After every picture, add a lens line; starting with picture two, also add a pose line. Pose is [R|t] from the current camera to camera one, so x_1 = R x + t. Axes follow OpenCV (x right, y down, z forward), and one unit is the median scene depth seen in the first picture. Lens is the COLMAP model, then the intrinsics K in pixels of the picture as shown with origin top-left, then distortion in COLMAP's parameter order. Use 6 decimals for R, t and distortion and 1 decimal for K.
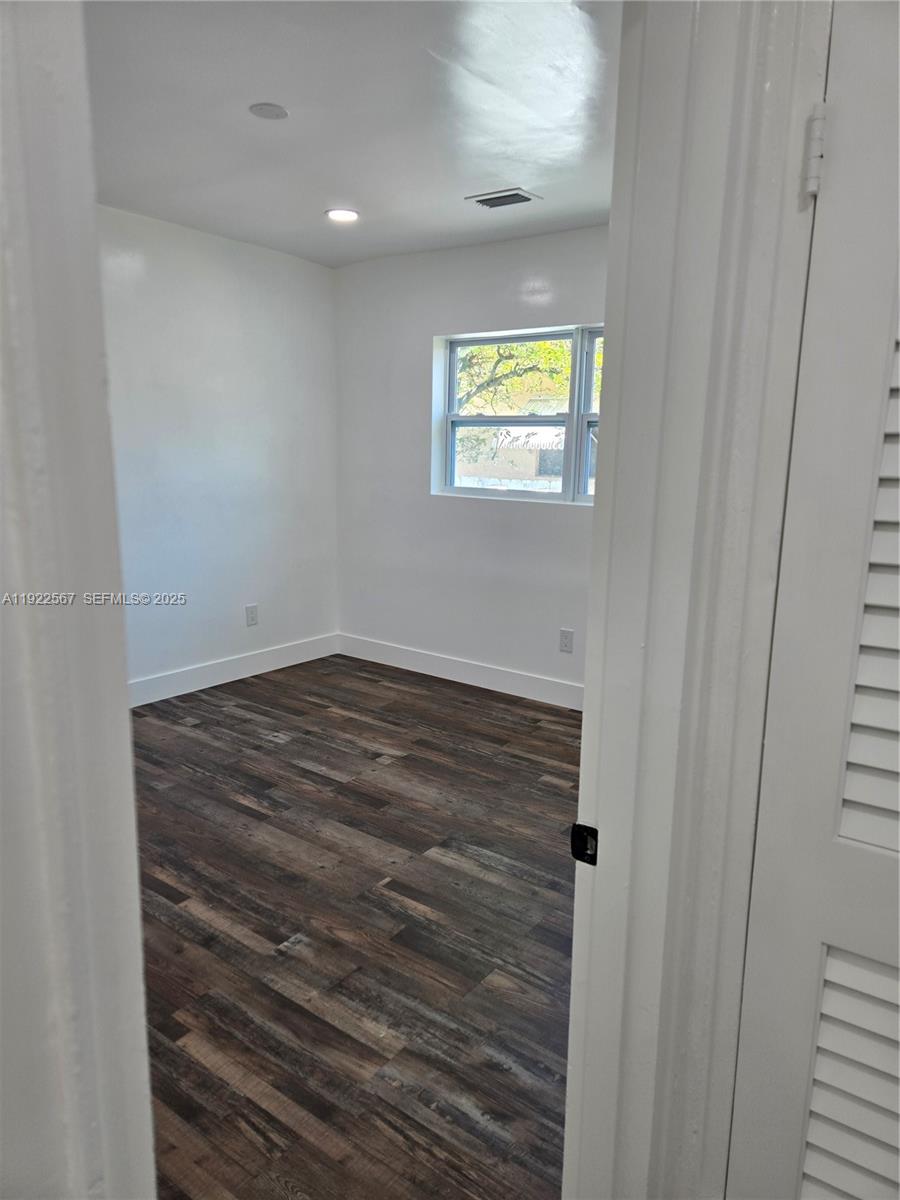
lens RADIAL K [[810.0, 0, 457.1], [0, 810.0, 612.6], [0, 0, 1]] dist [0.088597, -0.074711]
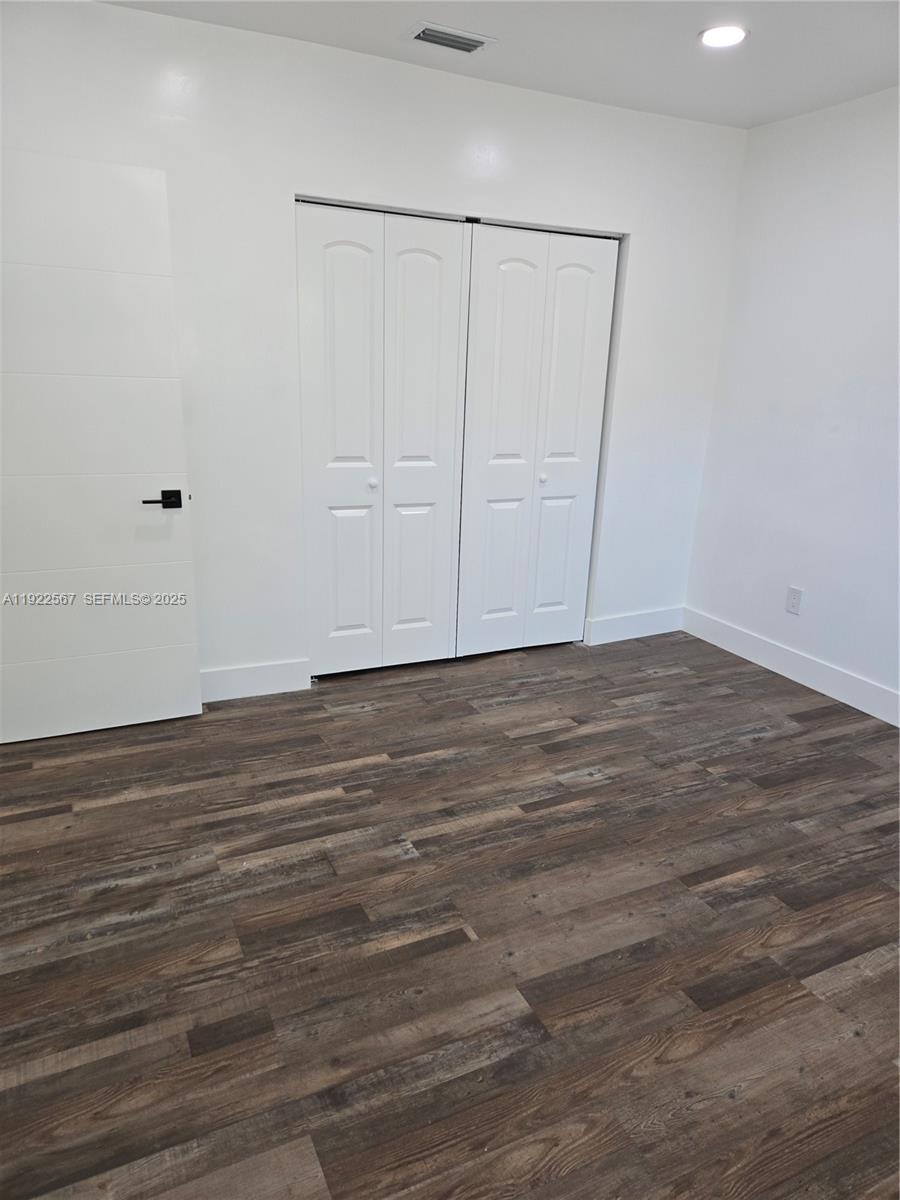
lens RADIAL K [[810.0, 0, 457.1], [0, 810.0, 612.6], [0, 0, 1]] dist [0.088597, -0.074711]
pose [[-0.463839, 0.224978, -0.856877, 0.579579], [-0.226203, 0.905082, 0.360081, -0.247879], [0.856554, 0.360848, -0.368922, 1.324922]]
